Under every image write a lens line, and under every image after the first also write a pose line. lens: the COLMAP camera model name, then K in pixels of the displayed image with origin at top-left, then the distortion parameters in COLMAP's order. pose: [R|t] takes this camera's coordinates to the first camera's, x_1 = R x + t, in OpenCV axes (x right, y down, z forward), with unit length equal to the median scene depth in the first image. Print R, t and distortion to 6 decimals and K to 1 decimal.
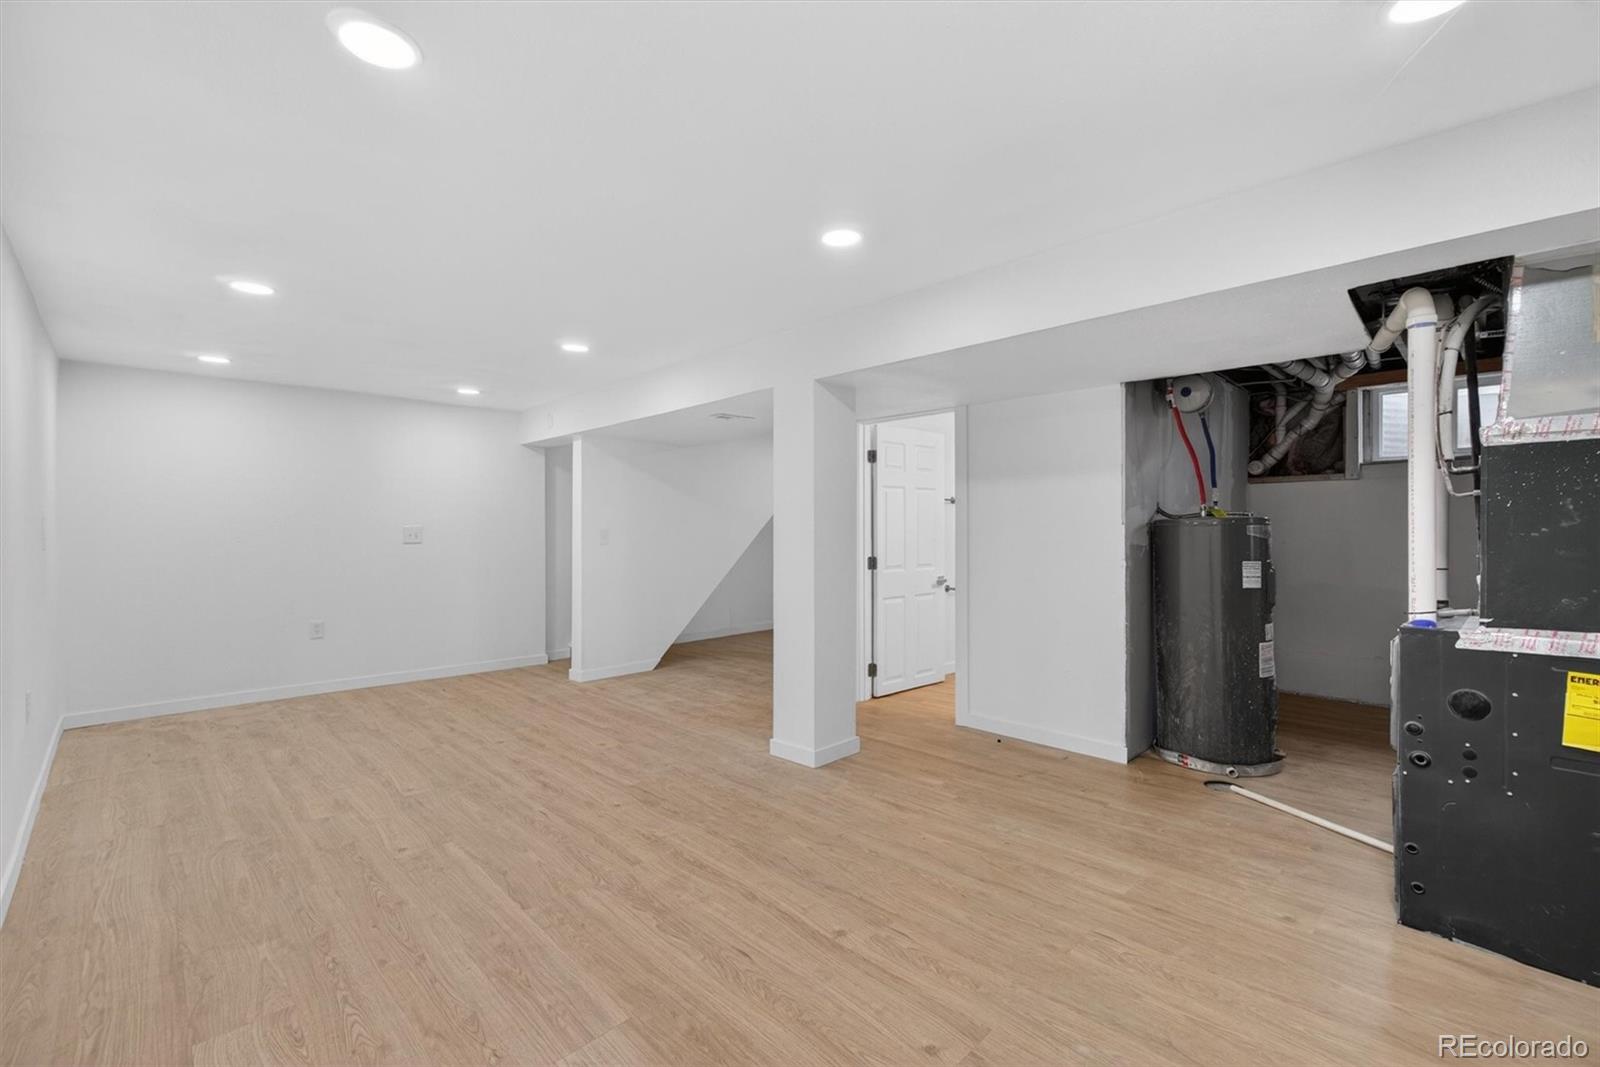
lens RADIAL K [[689.5, 0, 801.4], [0, 689.5, 528.7], [0, 0, 1]] dist [-0.001644, -0.000201]
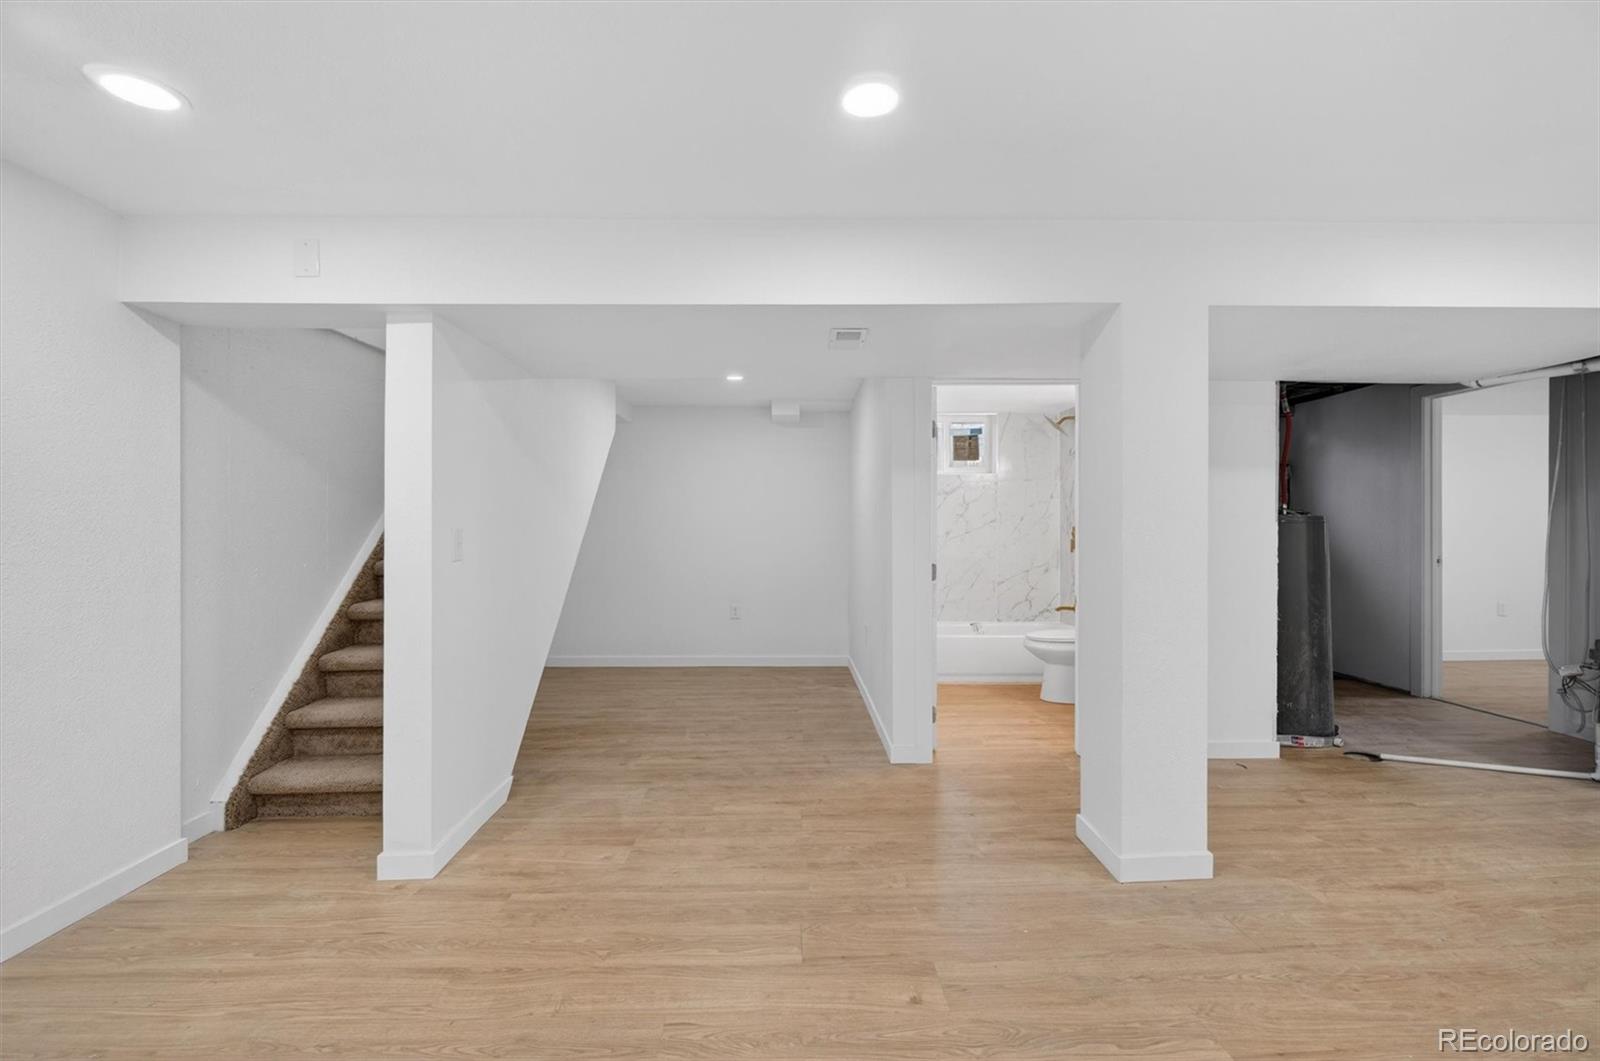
lens RADIAL K [[689.5, 0, 801.4], [0, 689.5, 525.7], [0, 0, 1]] dist [-0.001644, -0.000201]
pose [[0.681598, -0.000840, 0.731727, -0.817438], [0.001521, 0.999999, -0.000270, 0.001319], [-0.731726, 0.001297, 0.681598, 0.909444]]
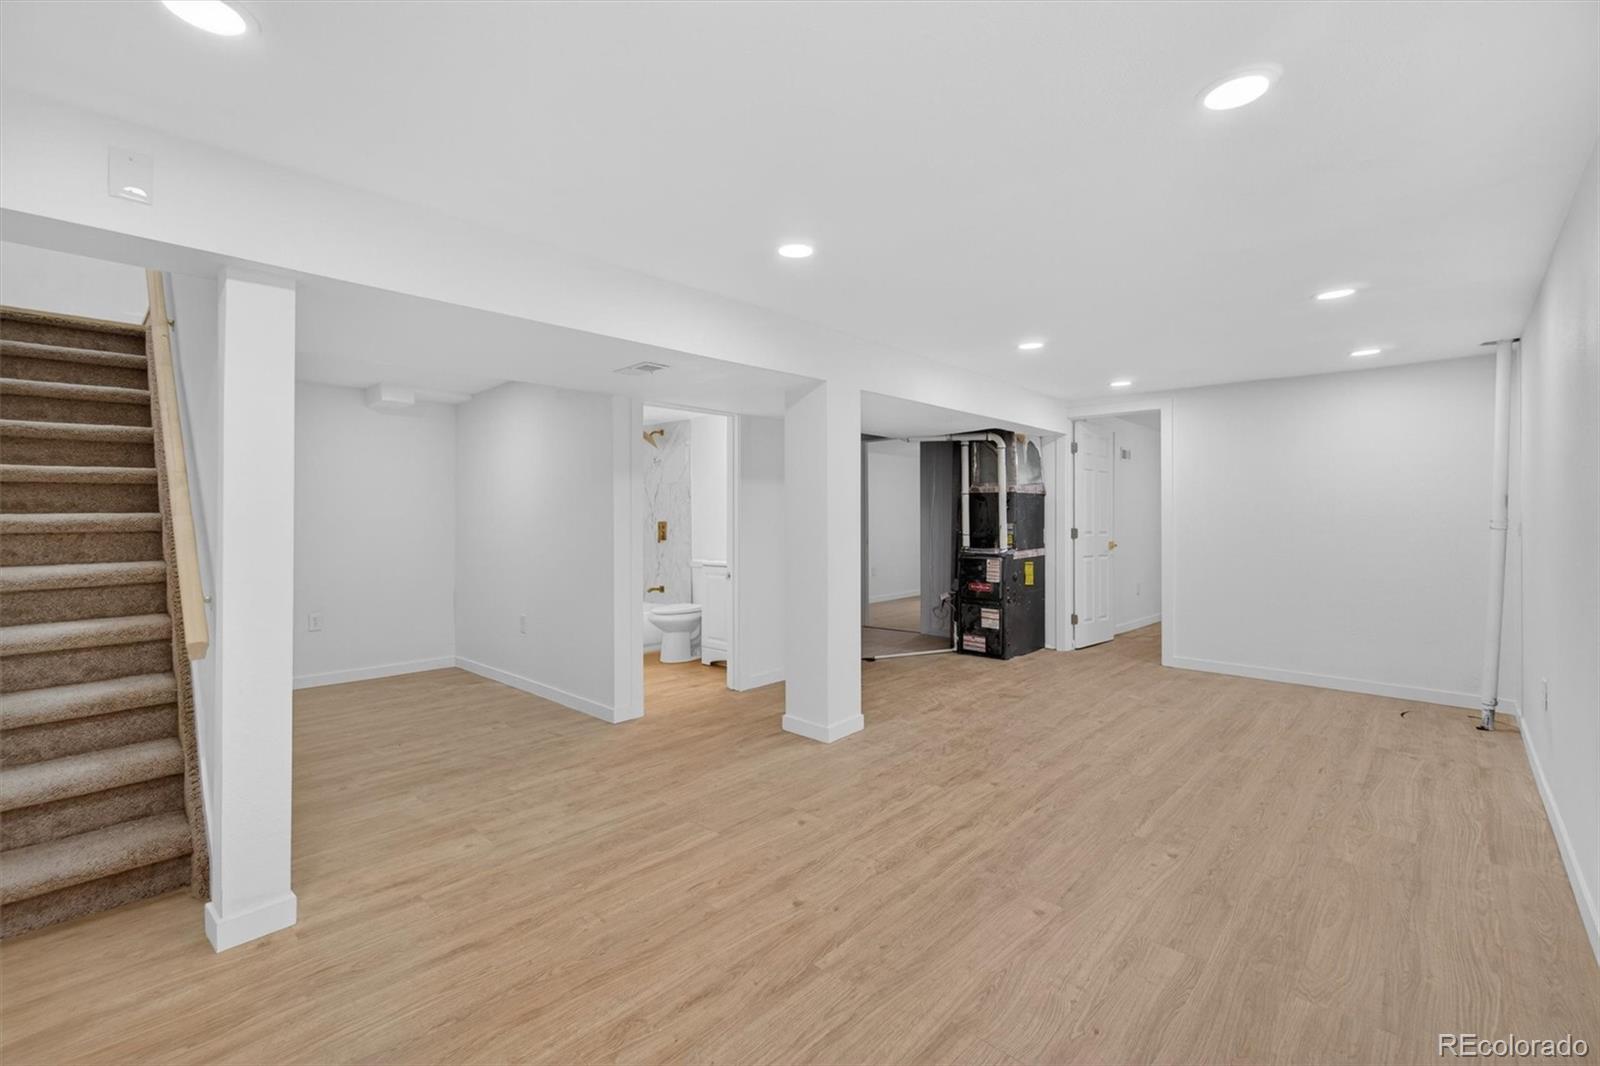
lens RADIAL K [[689.5, 0, 801.4], [0, 689.5, 528.2], [0, 0, 1]] dist [-0.001644, -0.000201]
pose [[-0.043871, -0.011508, 0.998971, -1.215152], [0.004567, 0.999921, 0.011719, 0.000673], [-0.999027, 0.005077, -0.043815, 1.255920]]
